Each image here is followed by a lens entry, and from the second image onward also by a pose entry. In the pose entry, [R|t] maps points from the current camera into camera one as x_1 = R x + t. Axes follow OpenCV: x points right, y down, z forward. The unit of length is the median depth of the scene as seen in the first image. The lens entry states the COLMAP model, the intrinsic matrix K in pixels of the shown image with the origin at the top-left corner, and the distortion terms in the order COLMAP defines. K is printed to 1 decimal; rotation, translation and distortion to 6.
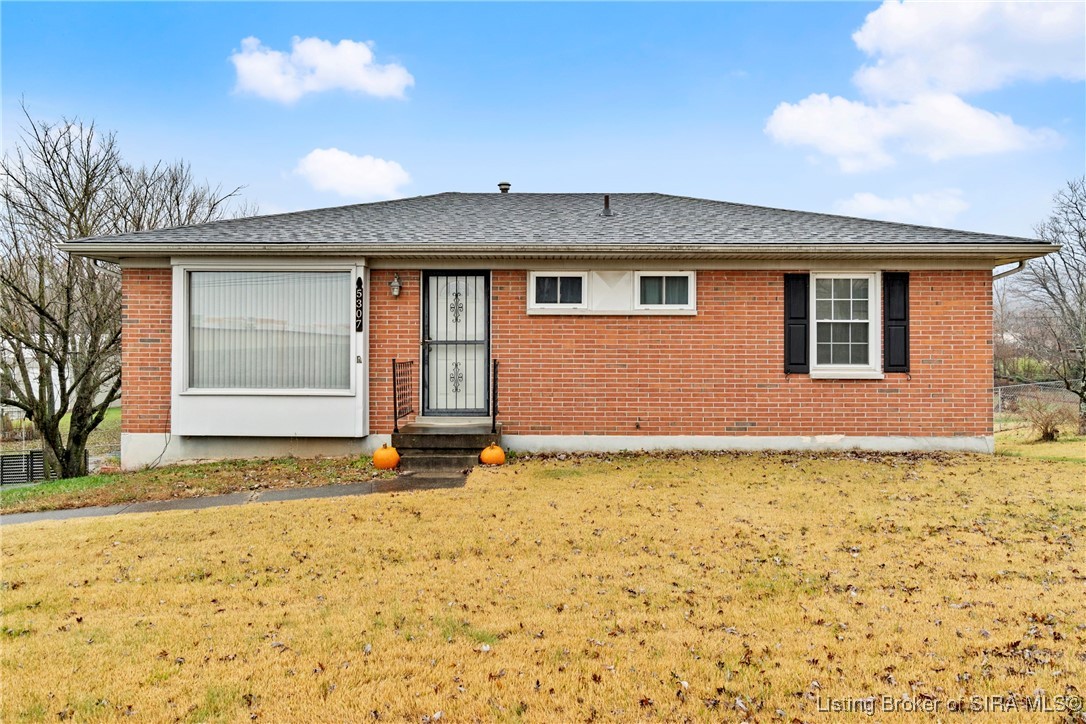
lens RADIAL K [[734.2, 0, 539.3], [0, 734.2, 362.1], [0, 0, 1]] dist [-0.003591, -0.000147]
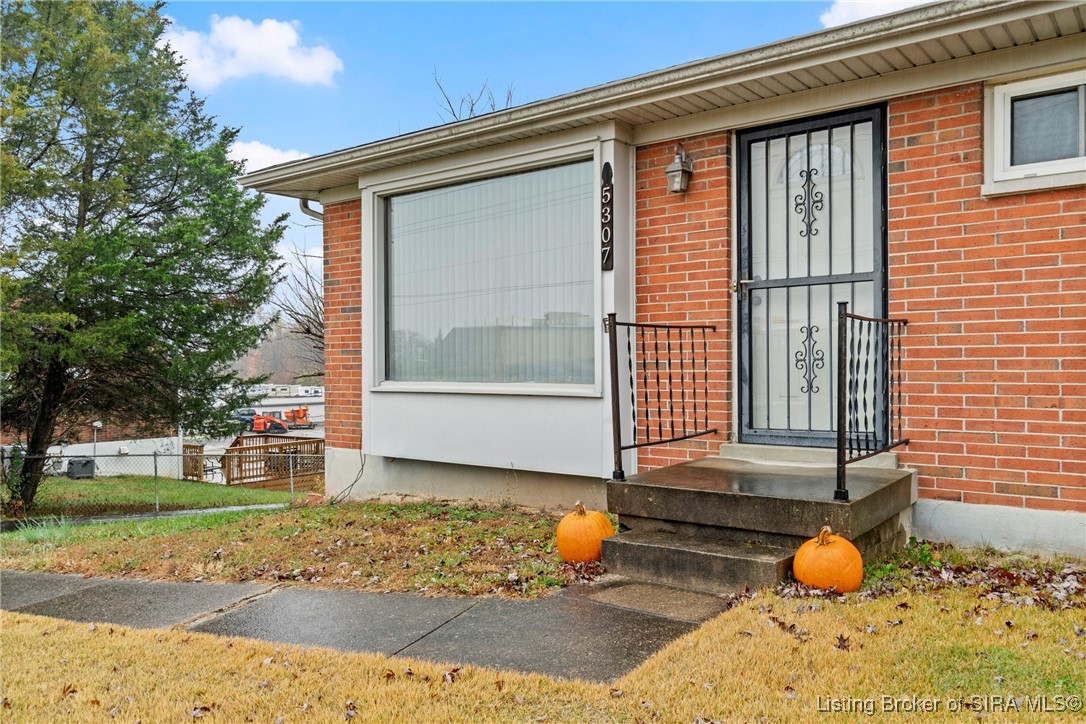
lens RADIAL K [[841.8, 0, 542.0], [0, 841.8, 365.6], [0, 0, 1]] dist [0.008806, 0.005179]
pose [[0.795029, -0.007708, -0.606522, 0.068690], [0.006970, 0.999969, -0.003571, 0.025315], [0.606531, -0.001389, 0.795058, 0.498758]]
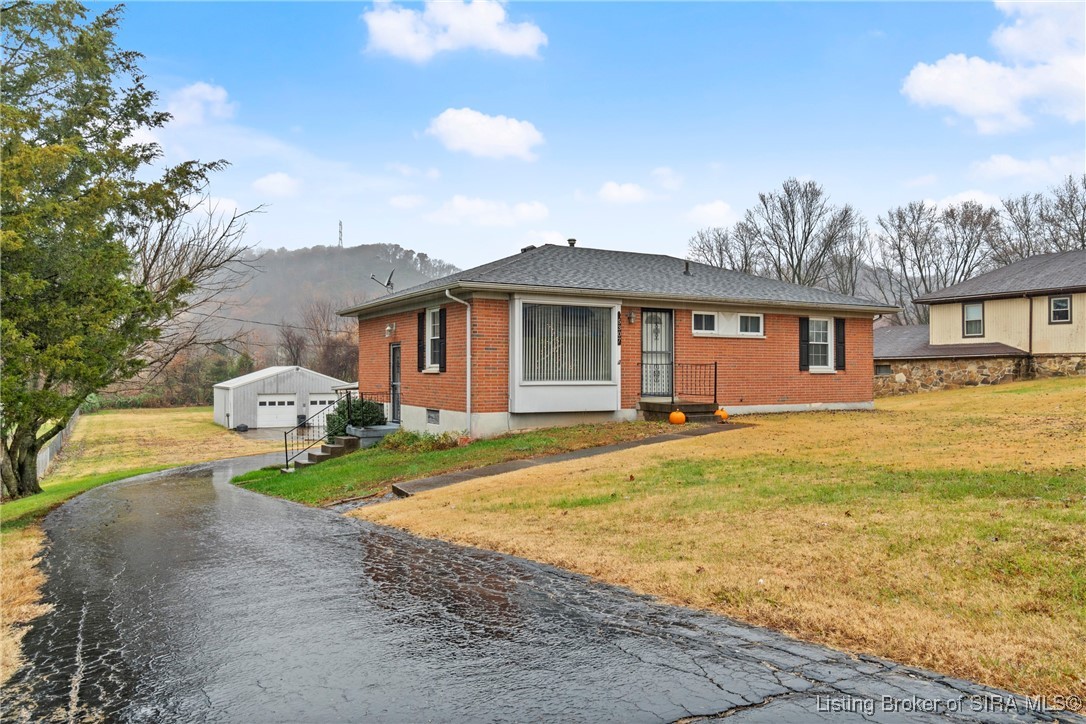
lens RADIAL K [[768.9, 0, 544.4], [0, 768.9, 359.9], [0, 0, 1]] dist [0.000894, 0.000453]
pose [[0.870263, 0.004299, 0.492569, -1.194583], [0.002671, 0.999906, -0.013445, 0.012856], [-0.492581, 0.013016, 0.870169, -0.384586]]
